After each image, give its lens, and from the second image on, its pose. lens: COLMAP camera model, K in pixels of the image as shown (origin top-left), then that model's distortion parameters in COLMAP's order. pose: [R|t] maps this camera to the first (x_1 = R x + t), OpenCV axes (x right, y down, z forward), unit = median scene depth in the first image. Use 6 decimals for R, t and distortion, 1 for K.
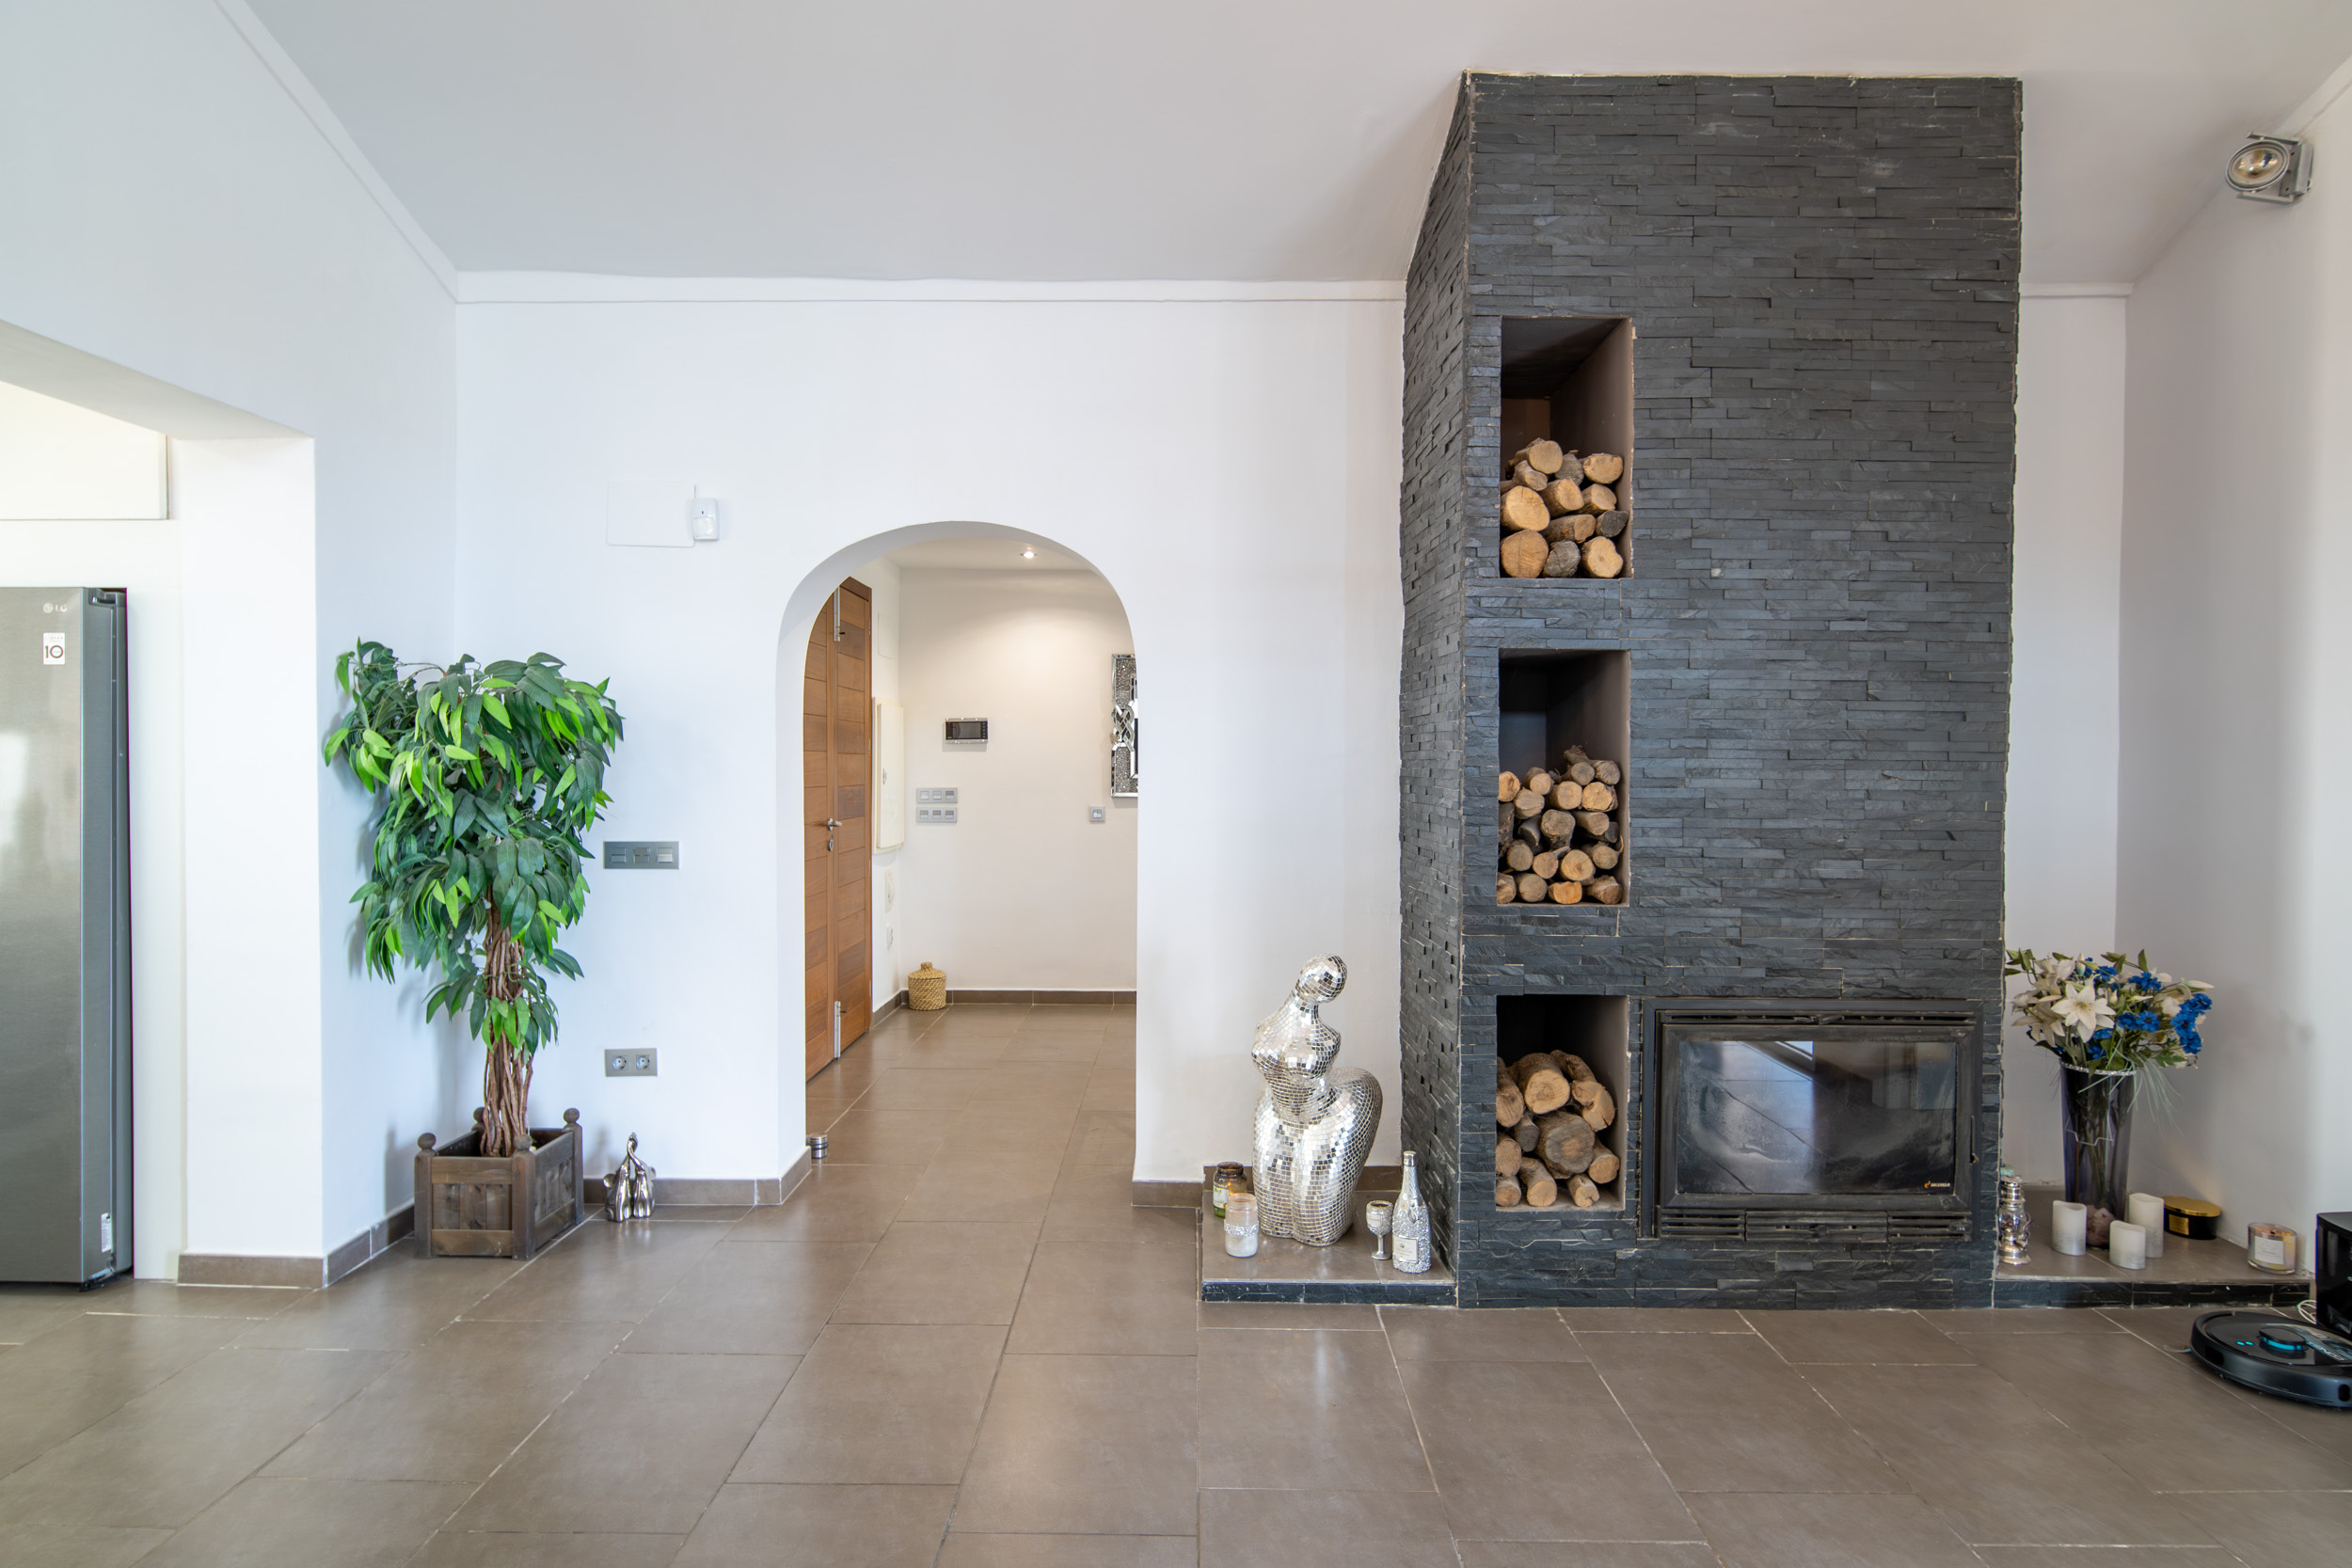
lens RADIAL K [[1270.7, 0, 1174.4], [0, 1270.7, 781.5], [0, 0, 1]] dist [-0.000191, 0.000917]
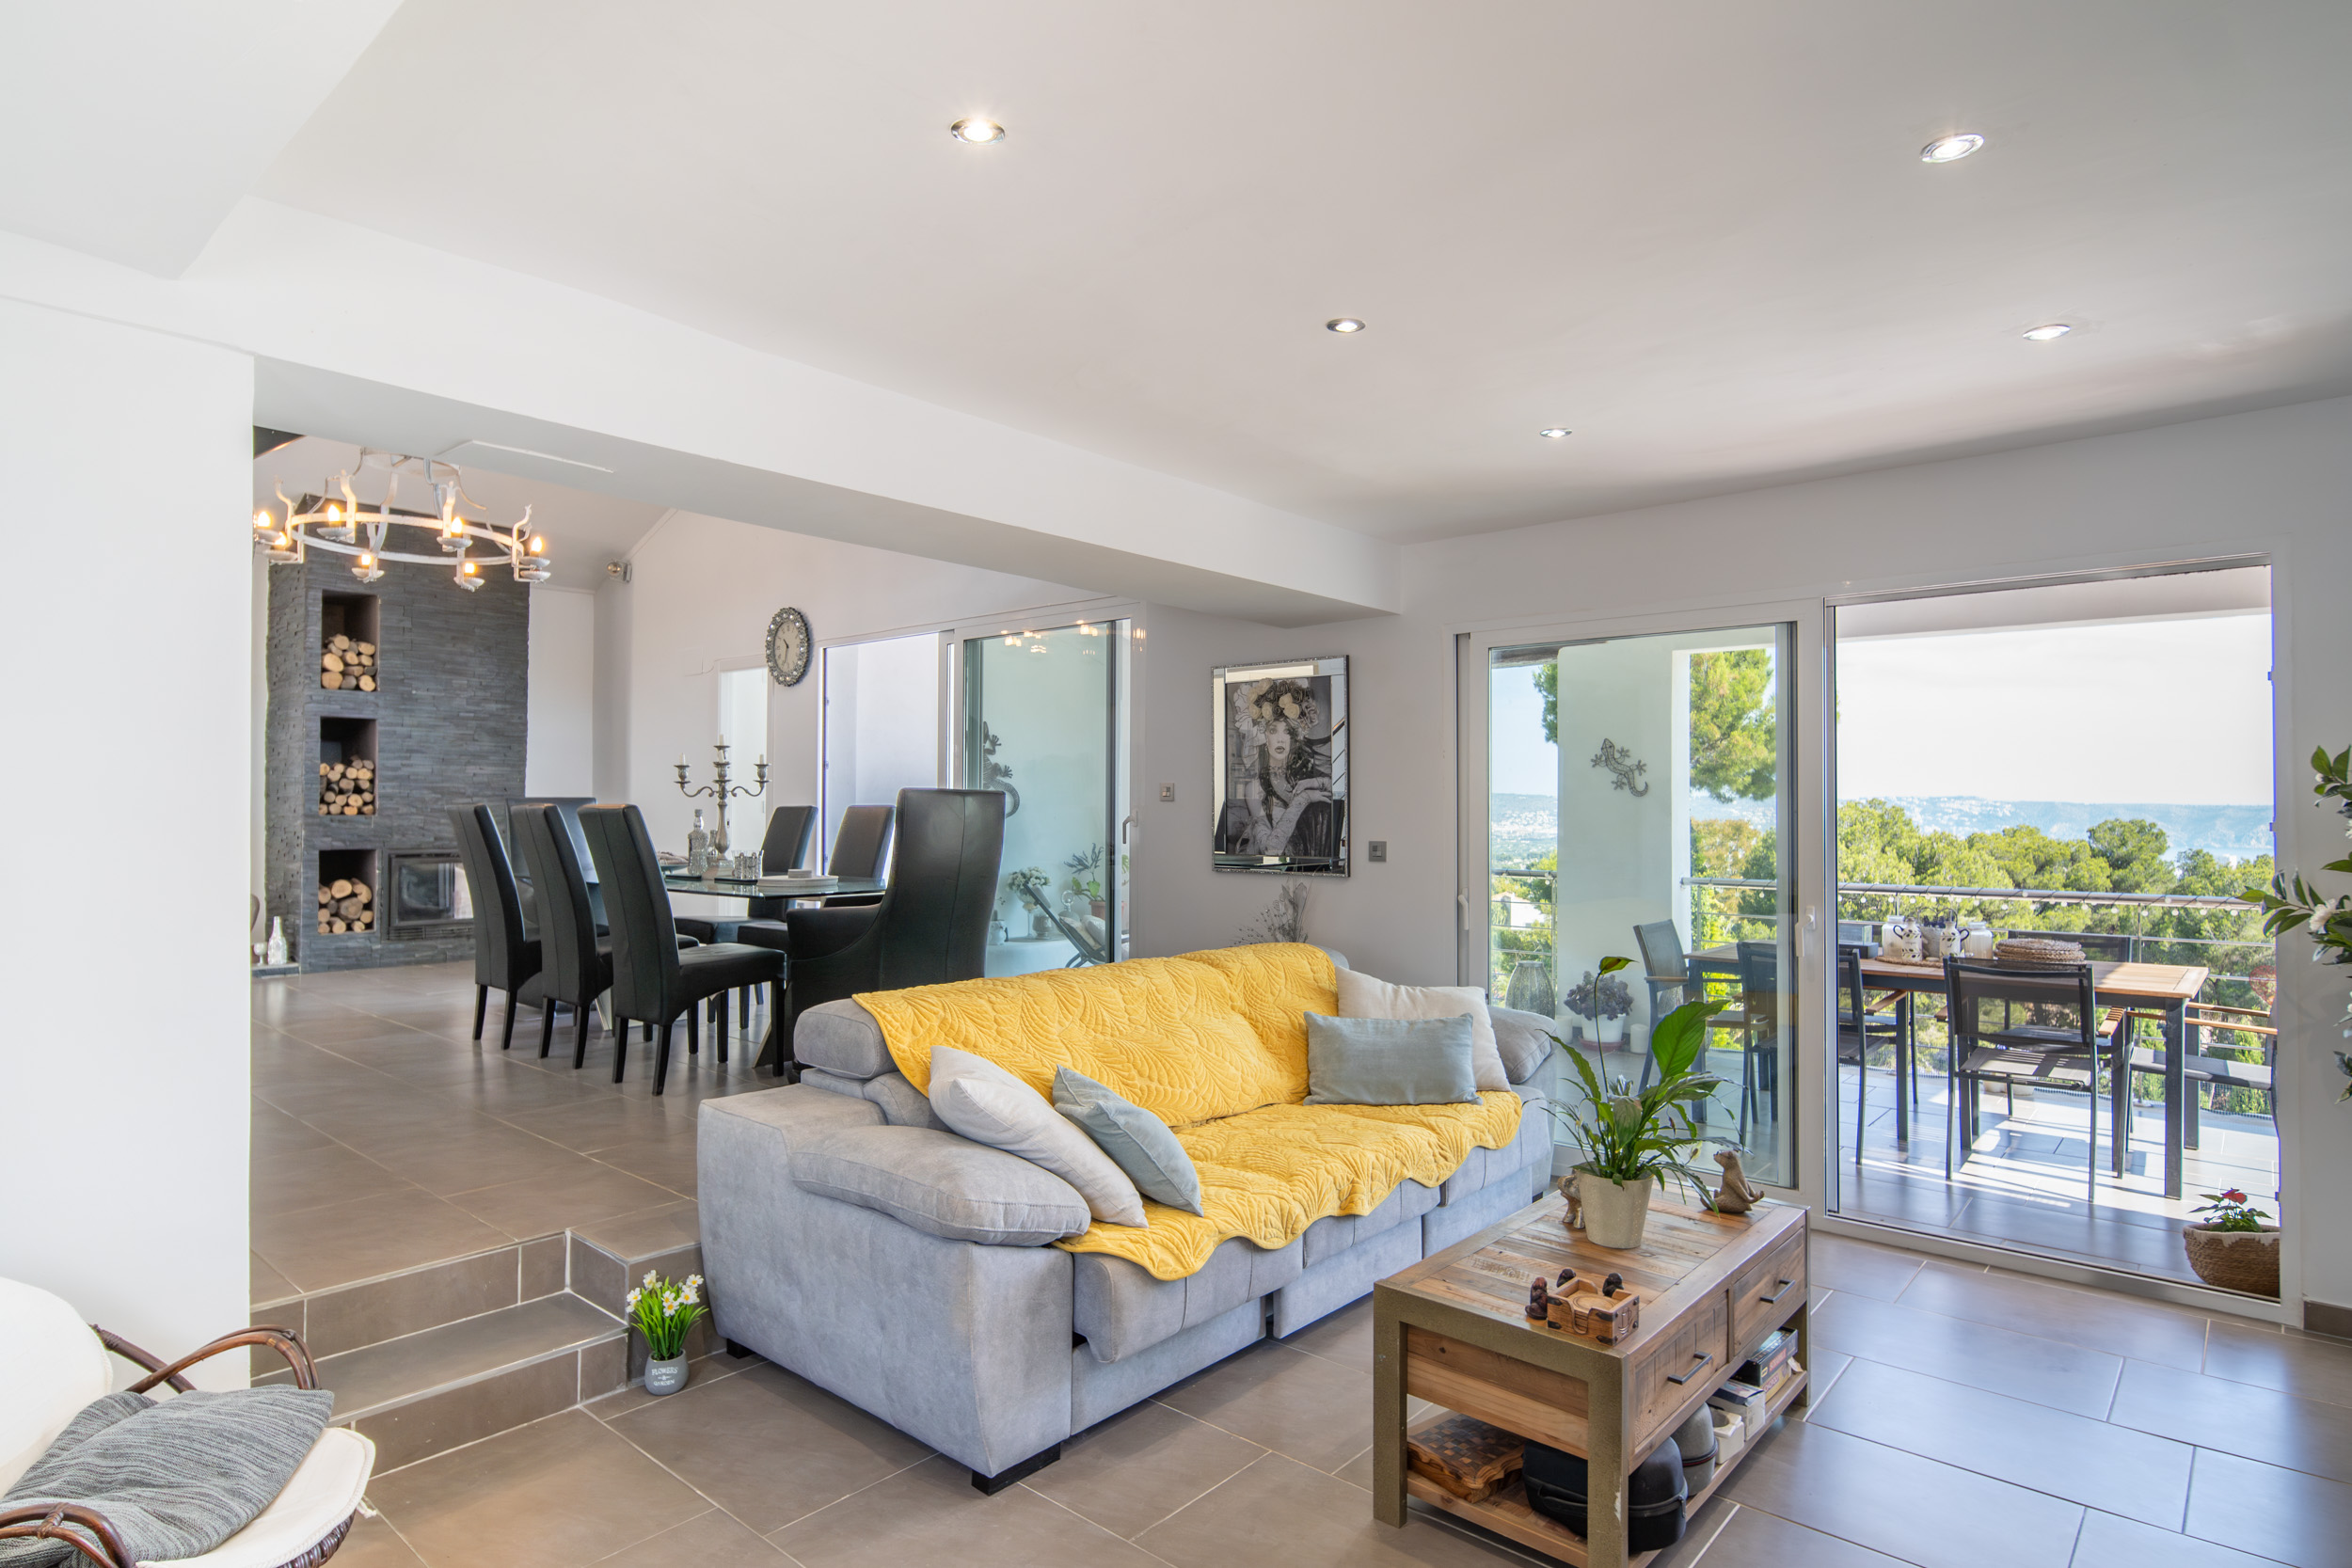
lens RADIAL K [[1270.7, 0, 1188.7], [0, 1270.7, 790.8], [0, 0, 1]] dist [-0.000191, 0.000917]
pose [[0.645886, 0.007850, 0.763394, -0.569760], [0.009755, 0.999781, -0.018535, 0.111497], [-0.763372, 0.019419, 0.645668, -1.990240]]
